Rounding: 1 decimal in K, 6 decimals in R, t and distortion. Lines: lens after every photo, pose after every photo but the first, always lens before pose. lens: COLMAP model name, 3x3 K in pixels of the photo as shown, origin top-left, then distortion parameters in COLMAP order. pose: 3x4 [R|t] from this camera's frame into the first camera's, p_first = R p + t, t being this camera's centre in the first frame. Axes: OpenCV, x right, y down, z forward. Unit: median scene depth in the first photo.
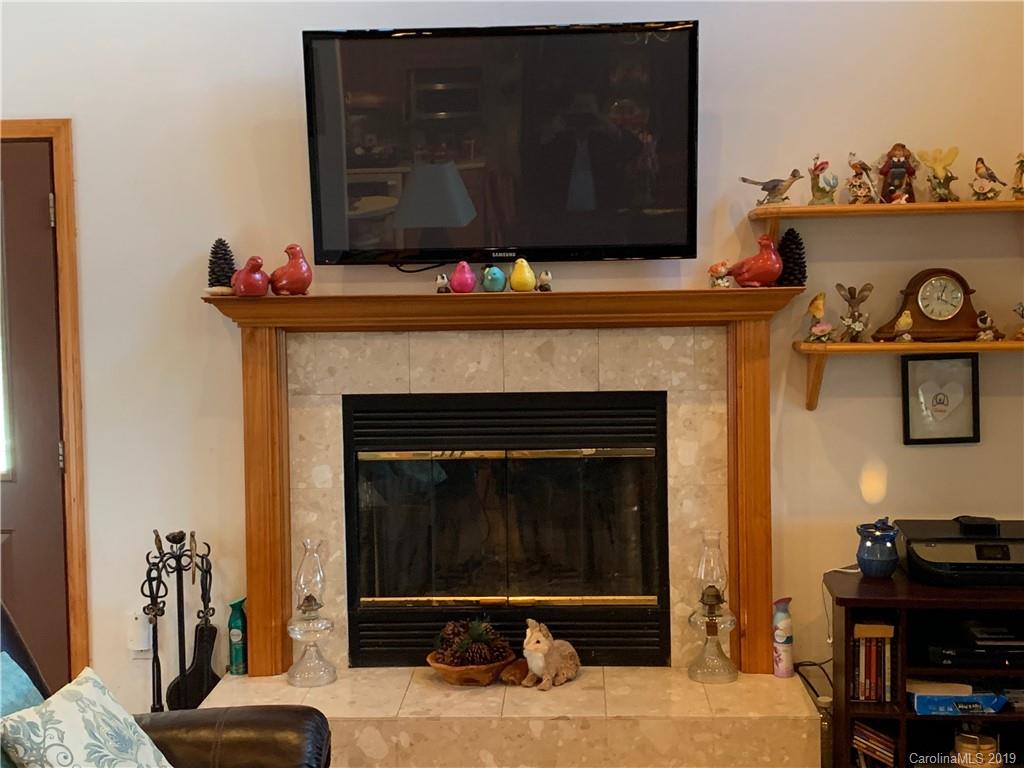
lens RADIAL K [[1335.1, 0, 512.1], [0, 1335.1, 364.4], [0, 0, 1]] dist [0.183257, -0.567923]
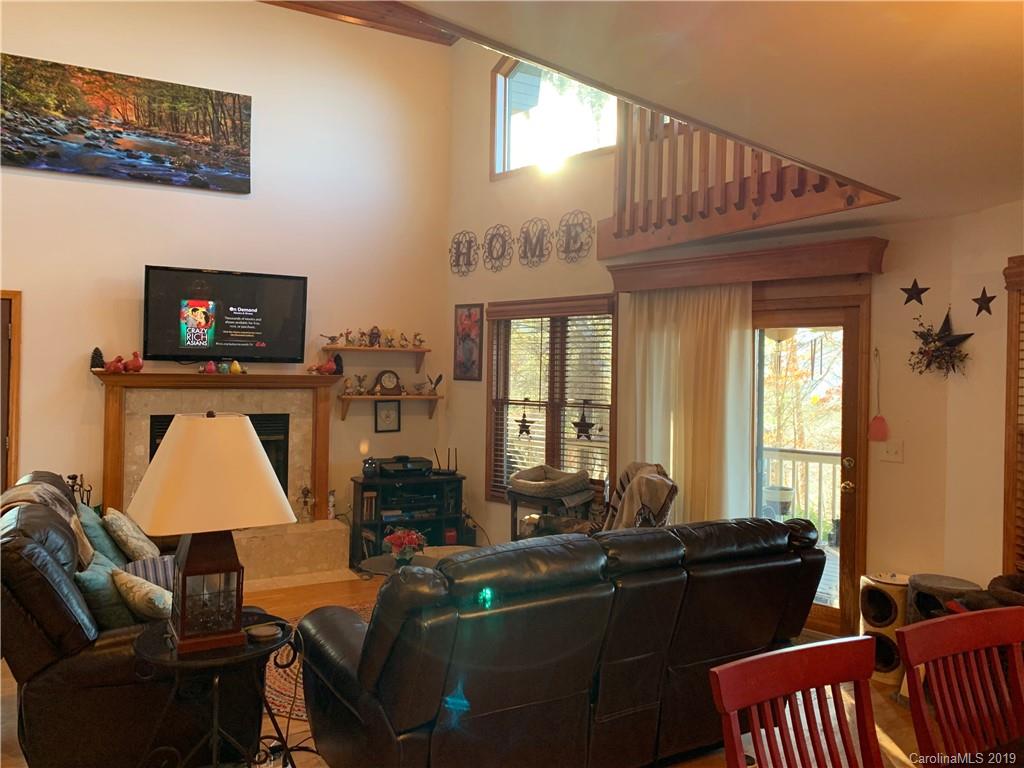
lens RADIAL K [[812.8, 0, 528.7], [0, 812.8, 372.3], [0, 0, 1]] dist [0.000862, -0.005600]
pose [[0.843346, 0.031368, 0.536454, -0.349785], [0.006614, 0.997613, -0.068731, 0.052503], [-0.537330, 0.061512, 0.841126, -0.597950]]
